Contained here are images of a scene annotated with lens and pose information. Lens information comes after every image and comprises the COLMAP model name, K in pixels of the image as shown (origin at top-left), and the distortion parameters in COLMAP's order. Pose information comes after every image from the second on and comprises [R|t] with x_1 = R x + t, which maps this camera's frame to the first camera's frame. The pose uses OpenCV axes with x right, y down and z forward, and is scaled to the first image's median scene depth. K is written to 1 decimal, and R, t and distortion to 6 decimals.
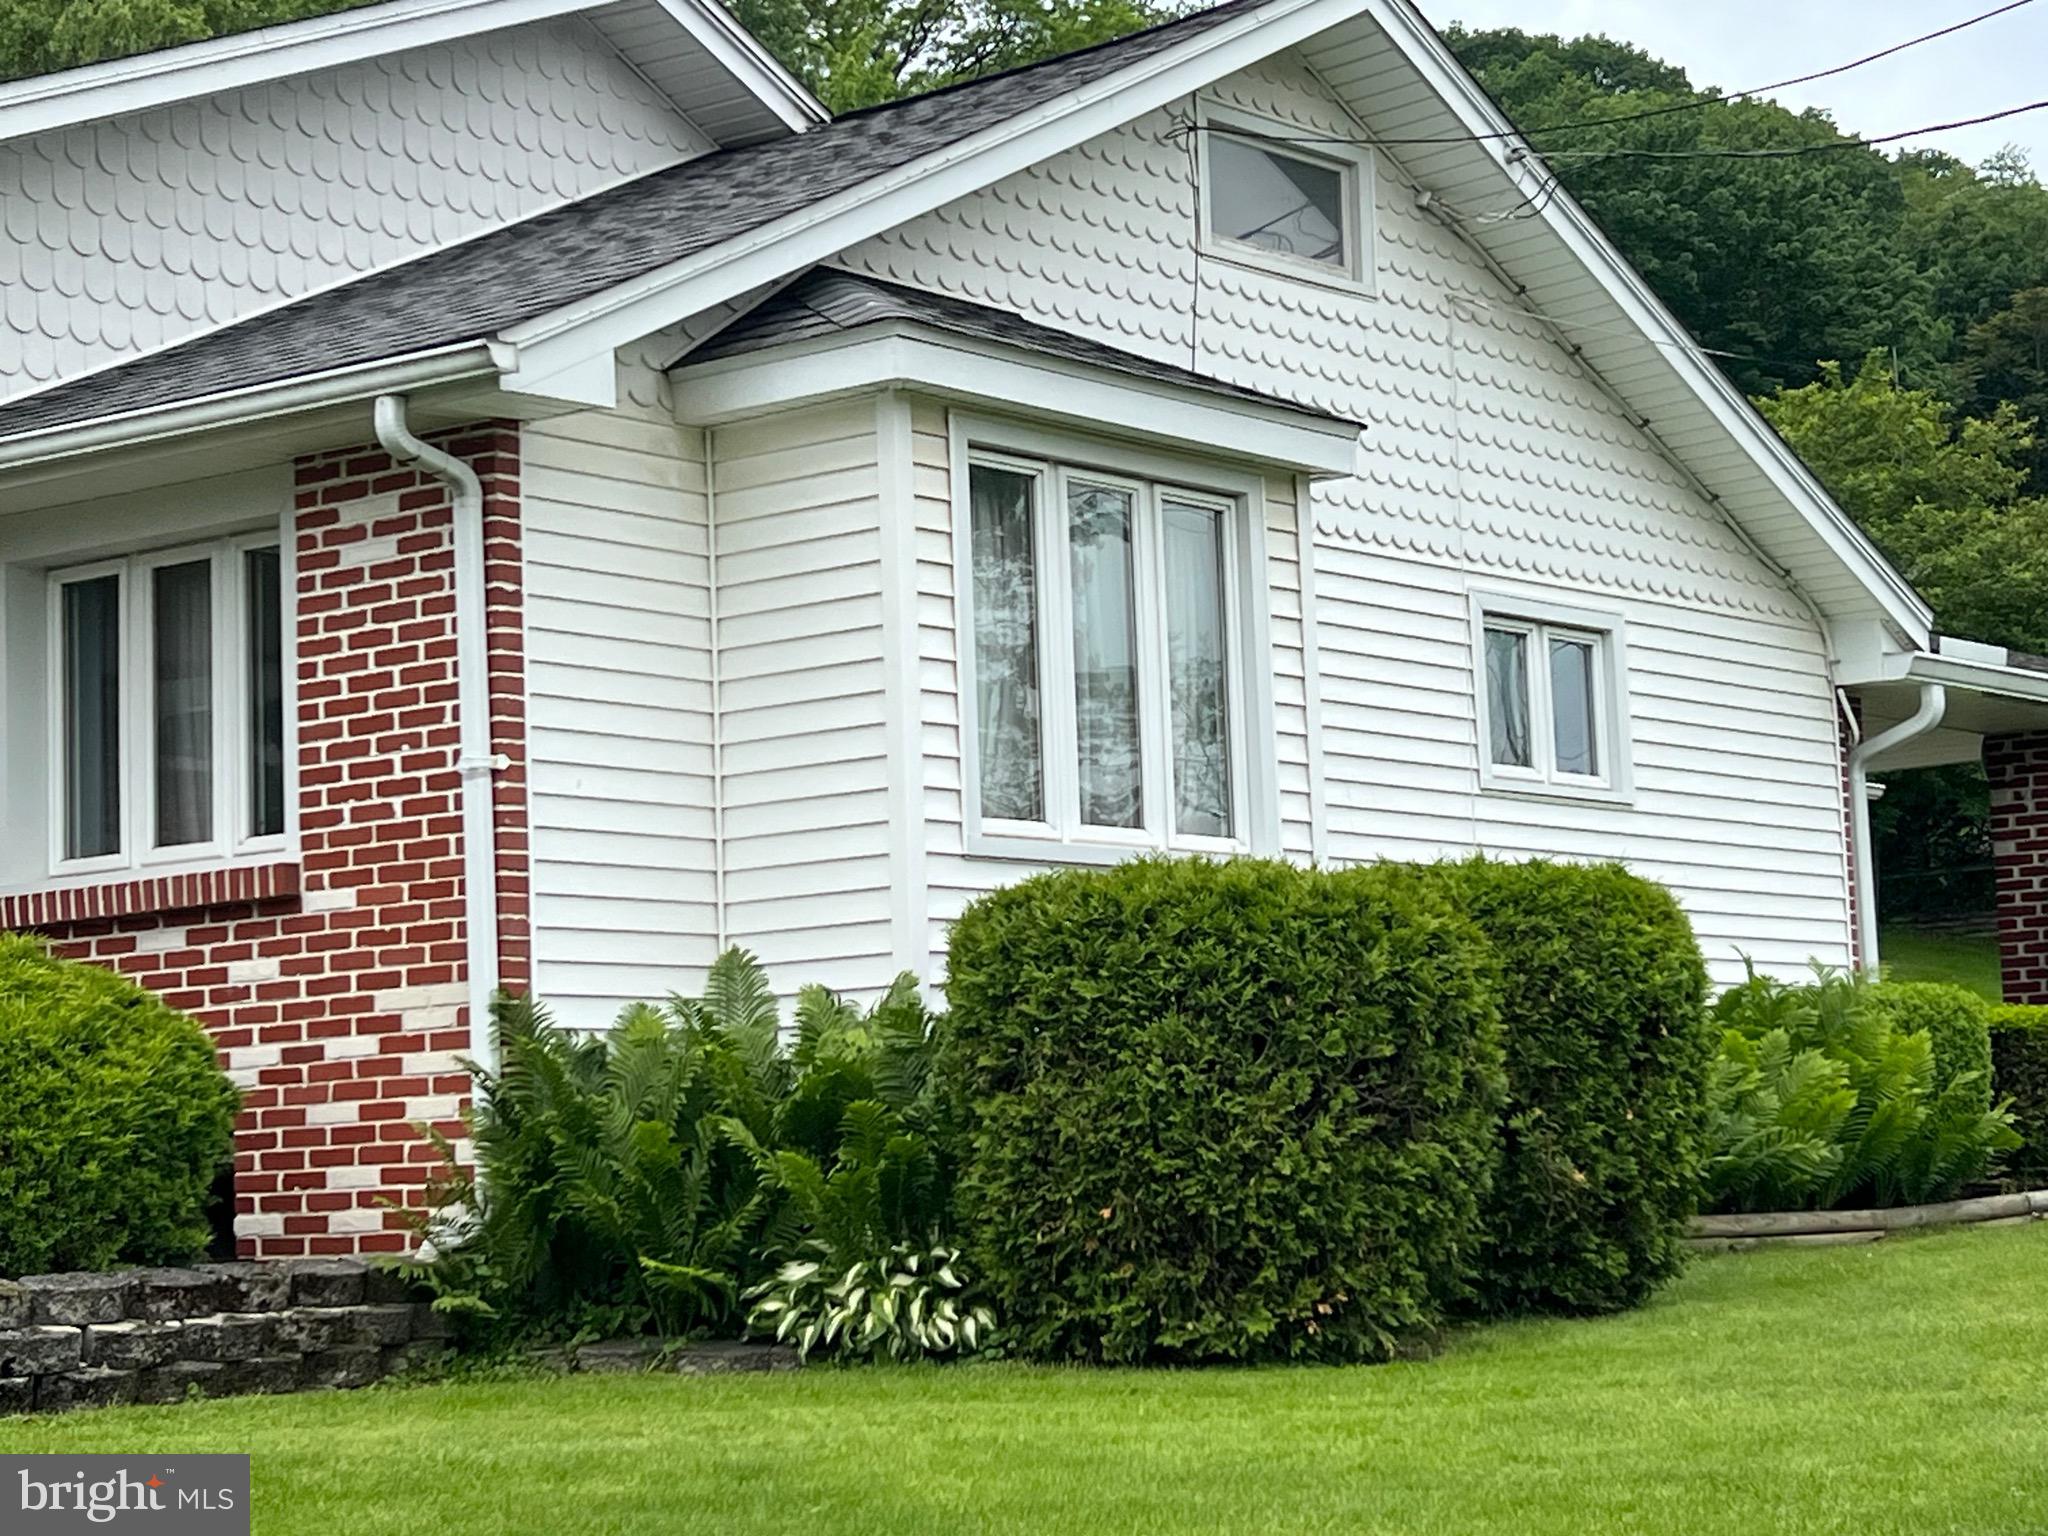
lens RADIAL K [[4127.5, 0, 1024.0], [0, 4127.5, 768.0], [0, 0, 1]] dist [0.216229, -0.015140]
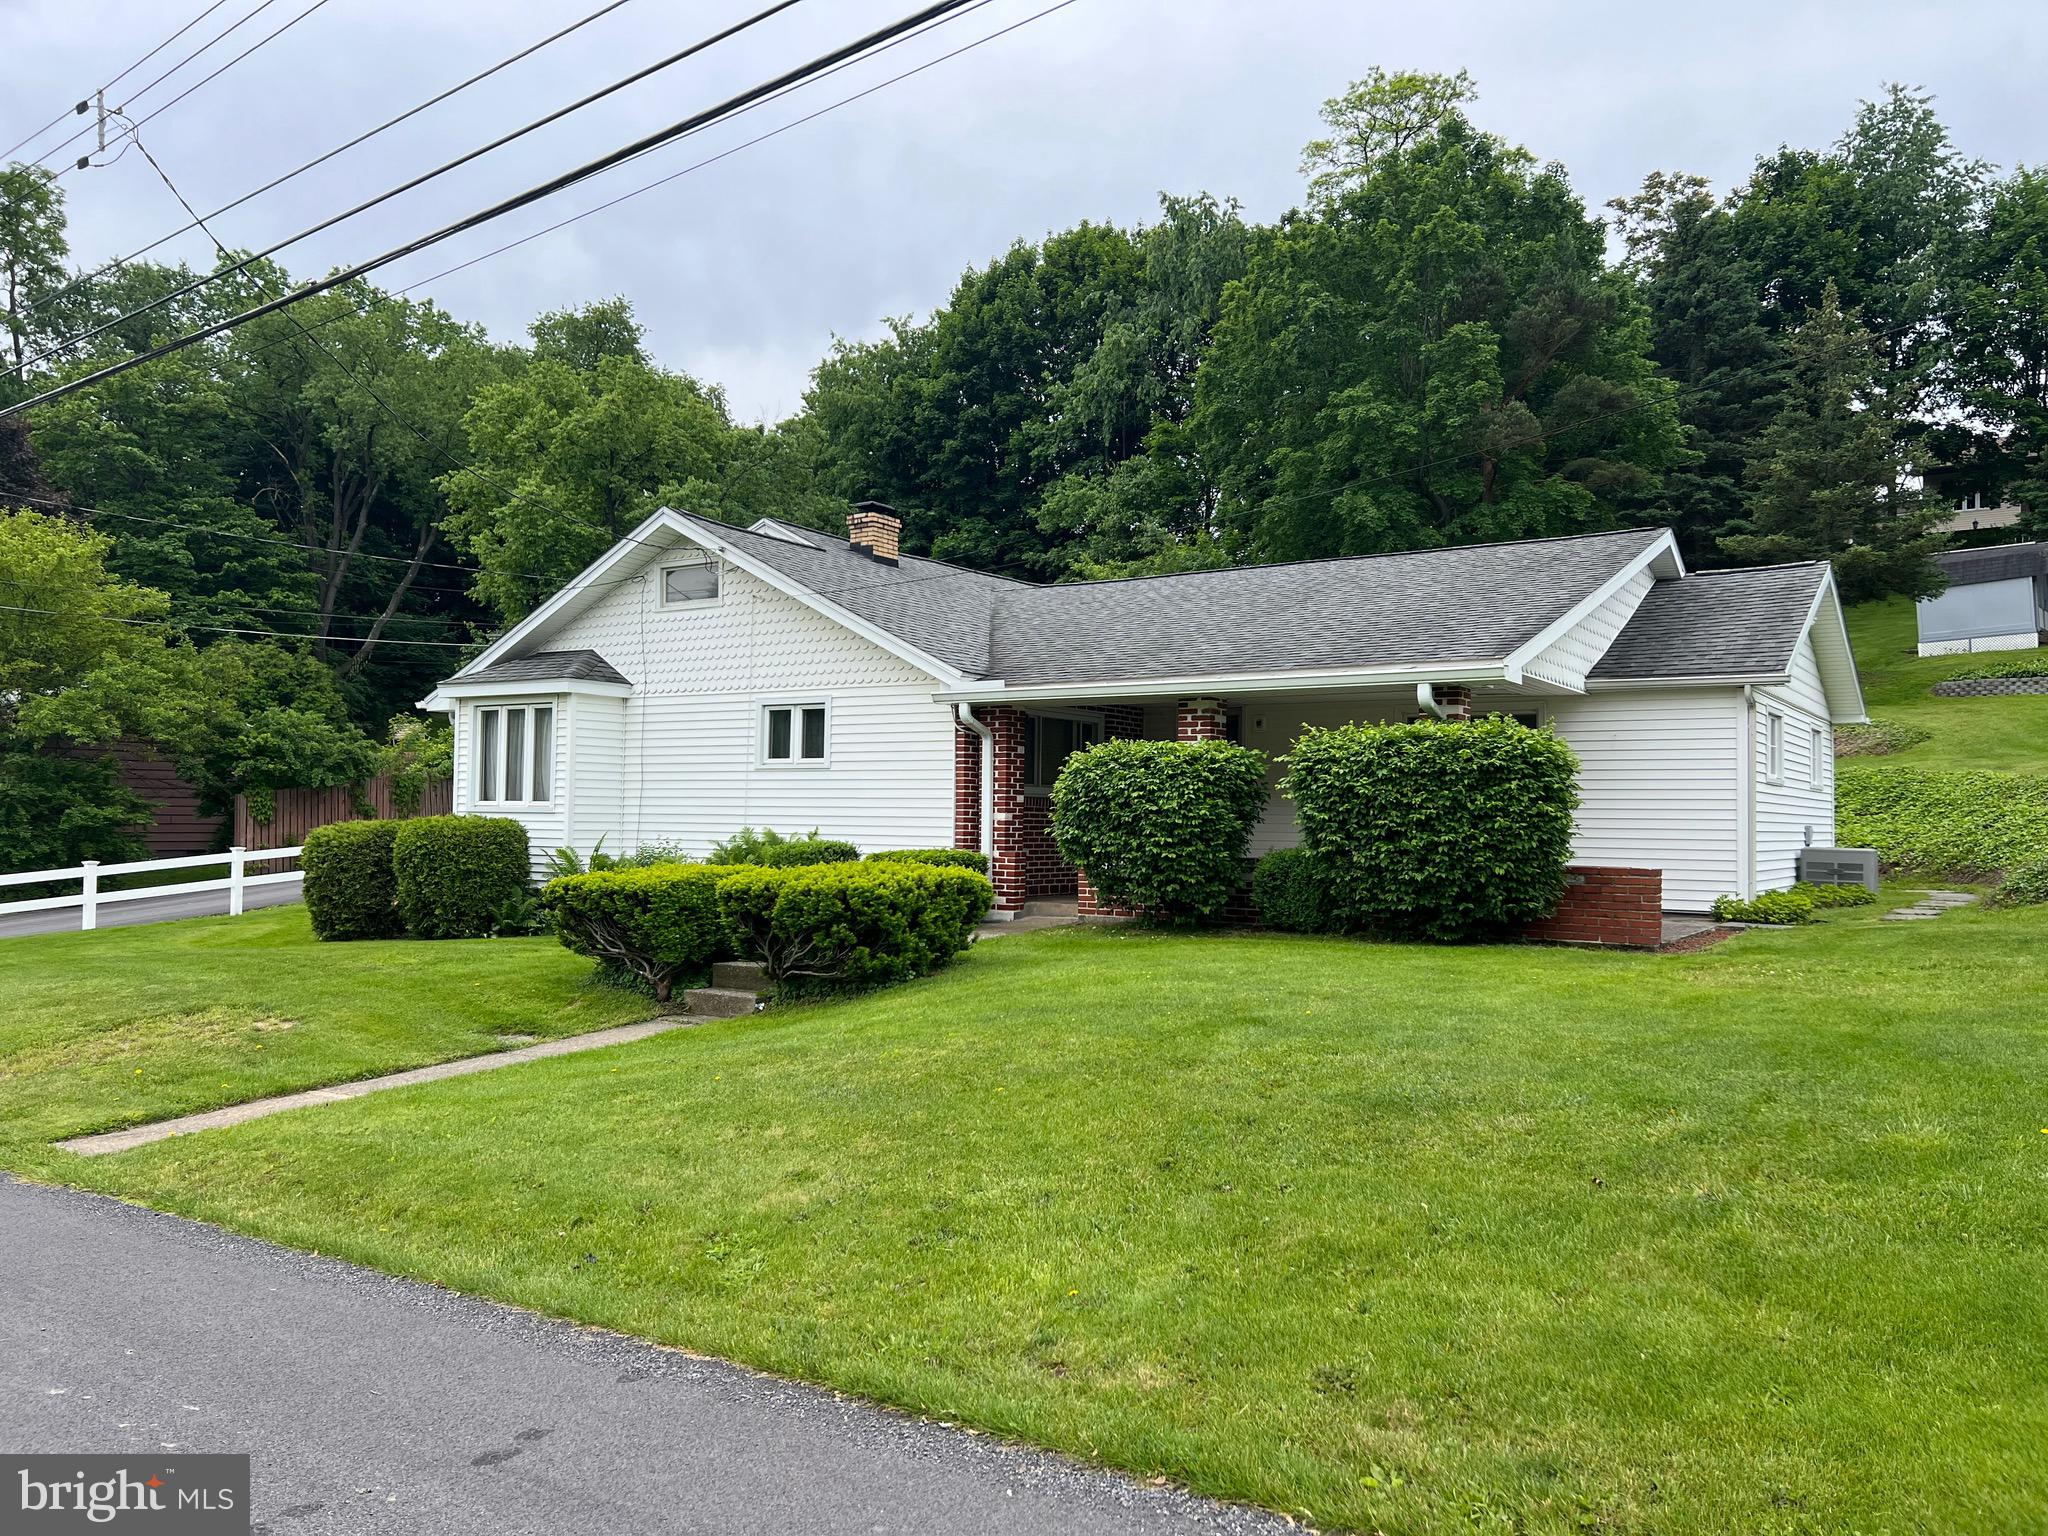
lens RADIAL K [[1546.7, 0, 1024.0], [0, 1546.7, 768.0], [0, 0, 1]] dist [0.097748, -0.127099]
pose [[0.083250, -0.001480, -0.996528, 1.210149], [0.091387, 0.995796, 0.006155, 0.015100], [0.992330, -0.091582, 0.083035, 1.108163]]
